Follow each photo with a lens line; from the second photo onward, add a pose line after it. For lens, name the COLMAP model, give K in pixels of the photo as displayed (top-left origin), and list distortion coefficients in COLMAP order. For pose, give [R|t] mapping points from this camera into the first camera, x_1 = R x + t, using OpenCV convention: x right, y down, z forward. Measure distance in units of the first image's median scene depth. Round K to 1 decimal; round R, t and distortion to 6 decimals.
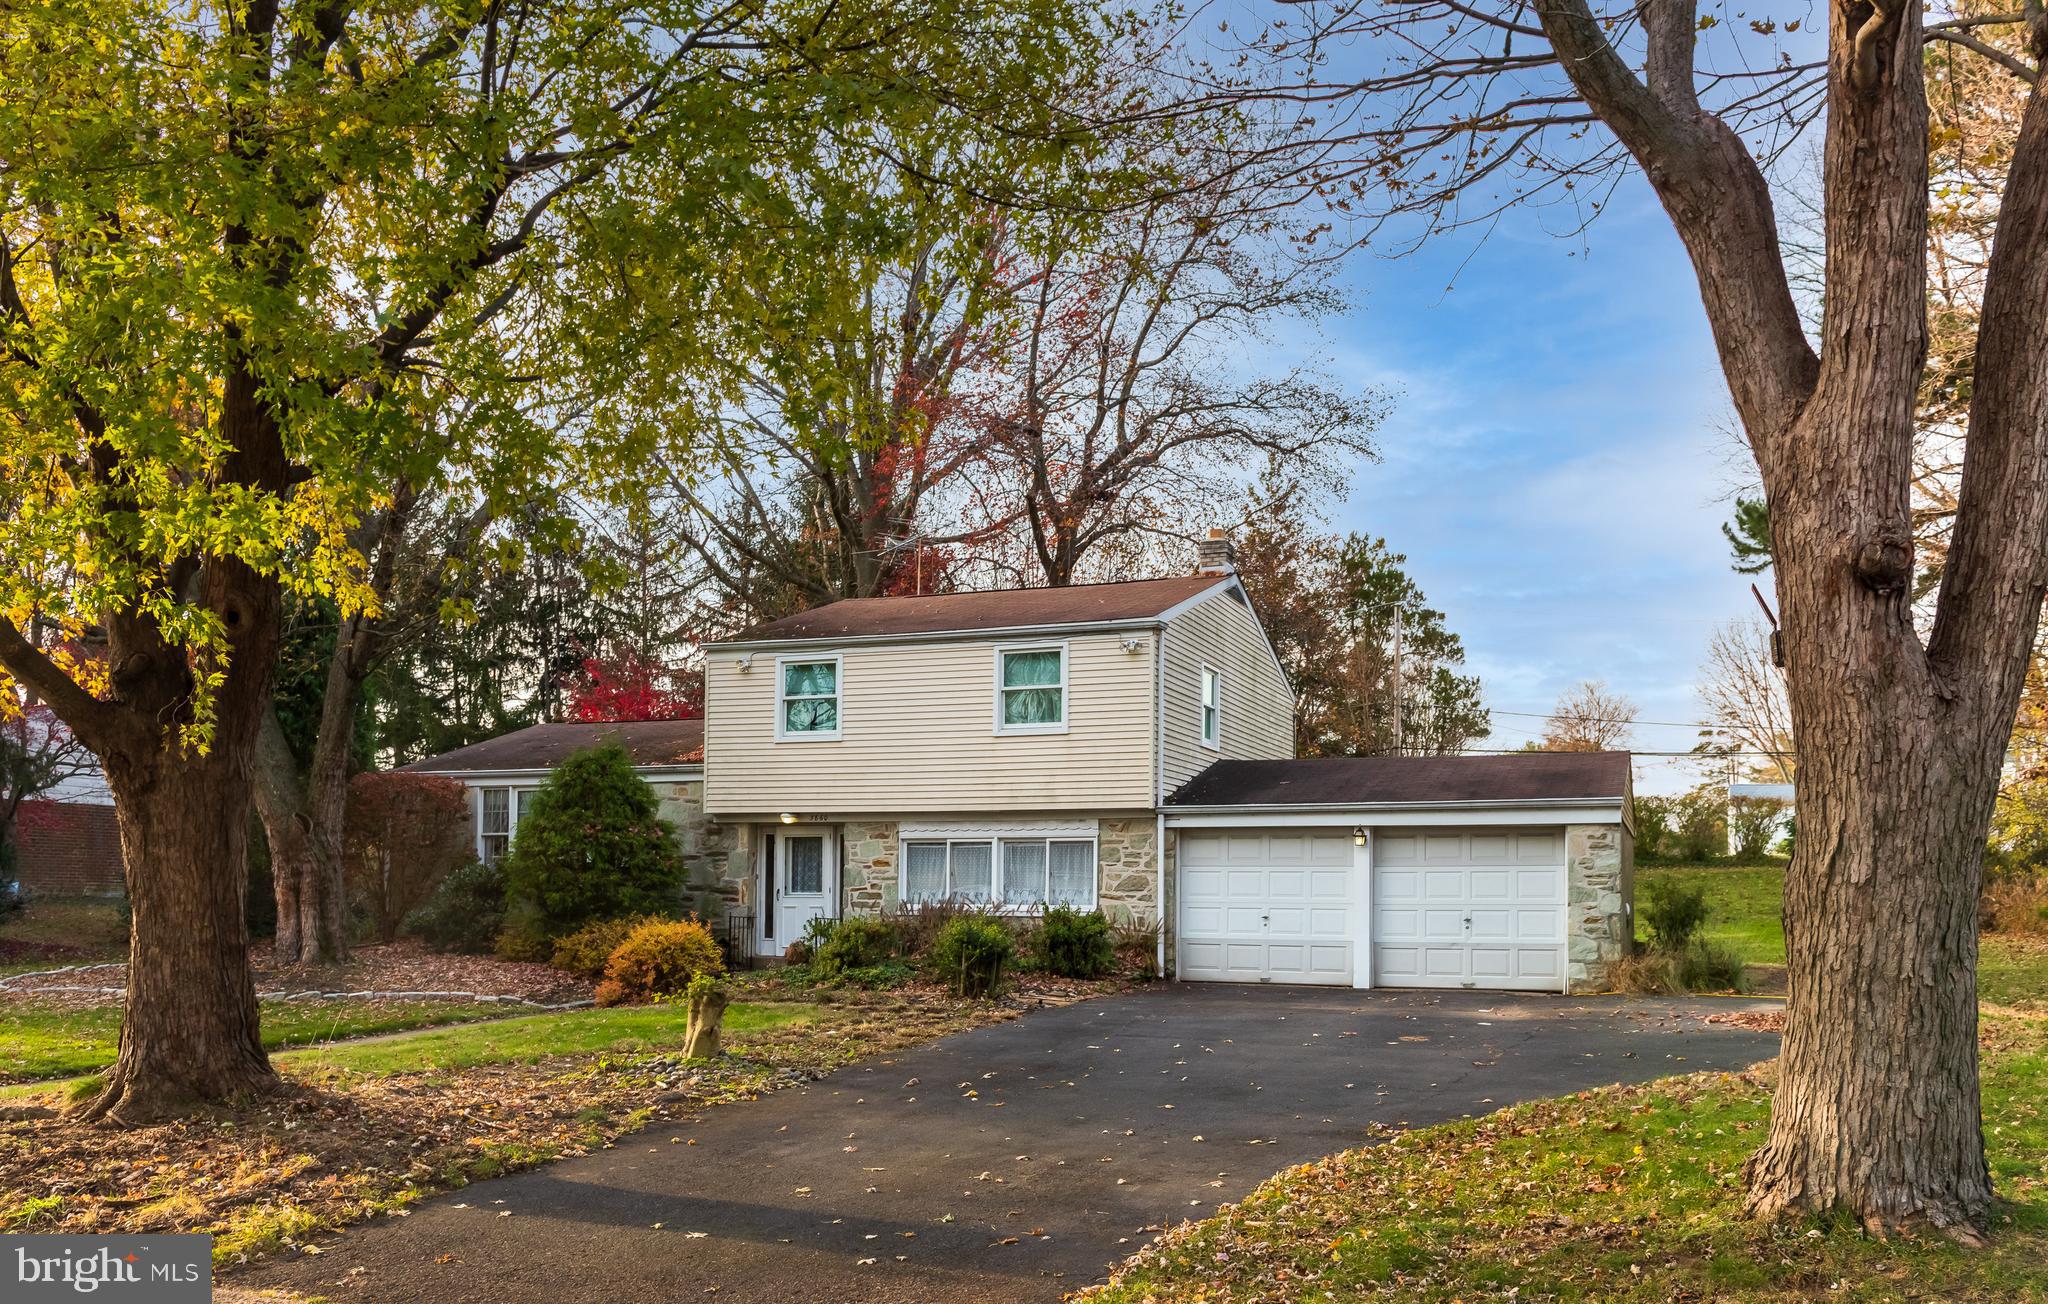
lens RADIAL K [[1565.3, 0, 1025.2], [0, 1565.3, 647.7], [0, 0, 1]] dist [0.010192, -0.000758]
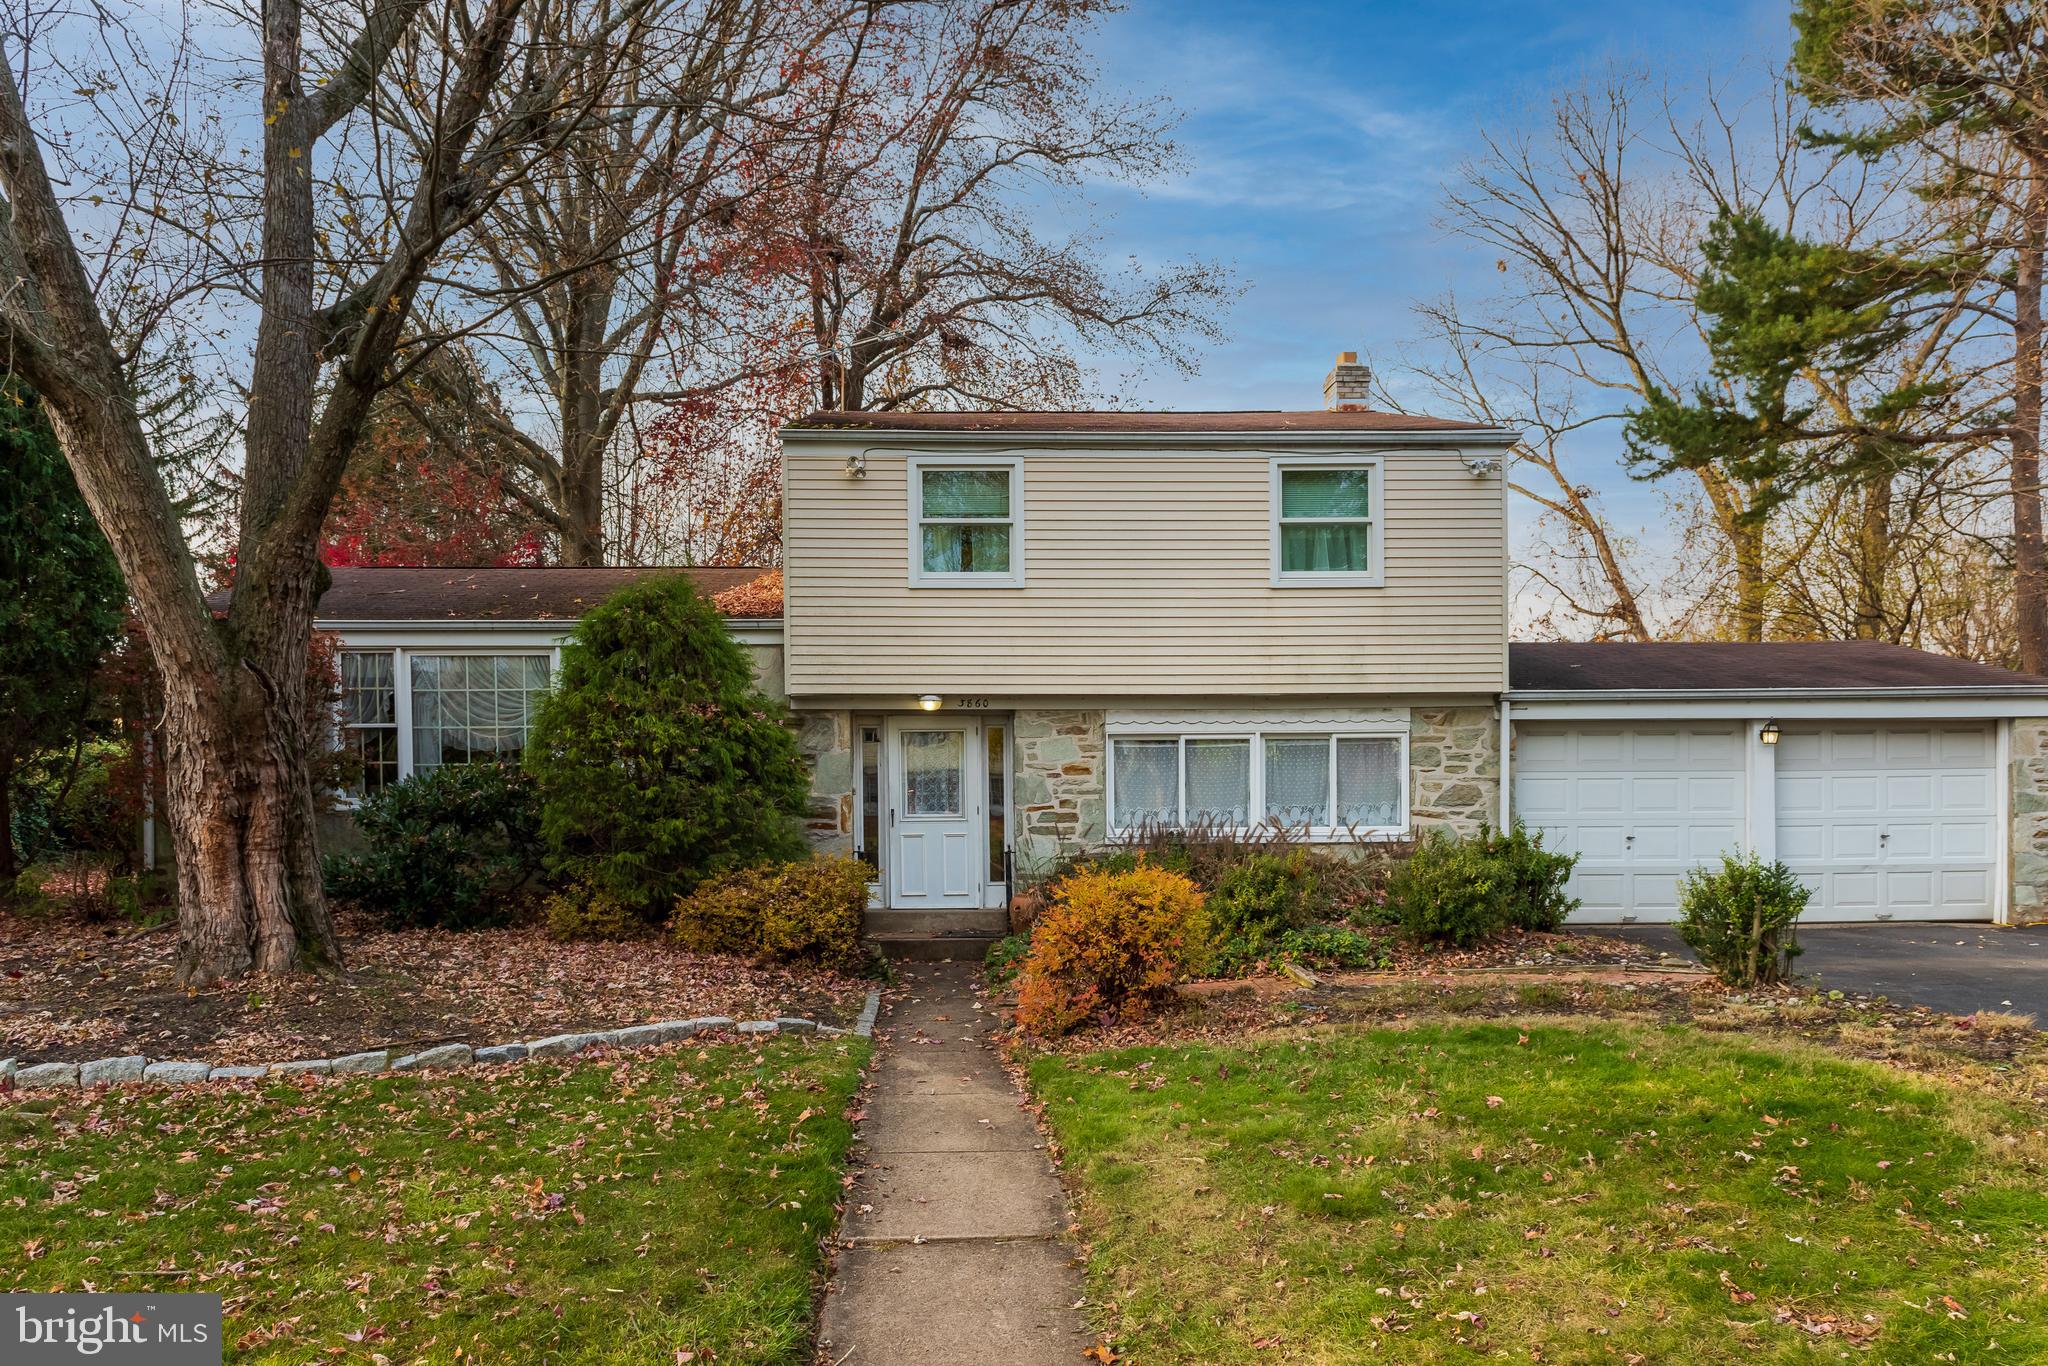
lens RADIAL K [[1449.9, 0, 1023.6], [0, 1449.9, 691.6], [0, 0, 1]] dist [0.005007, 0.002664]
pose [[0.922528, 0.018600, 0.385481, -0.370385], [-0.047097, 0.996798, 0.064614, 0.066645], [-0.383045, -0.077763, 0.920451, 0.448526]]
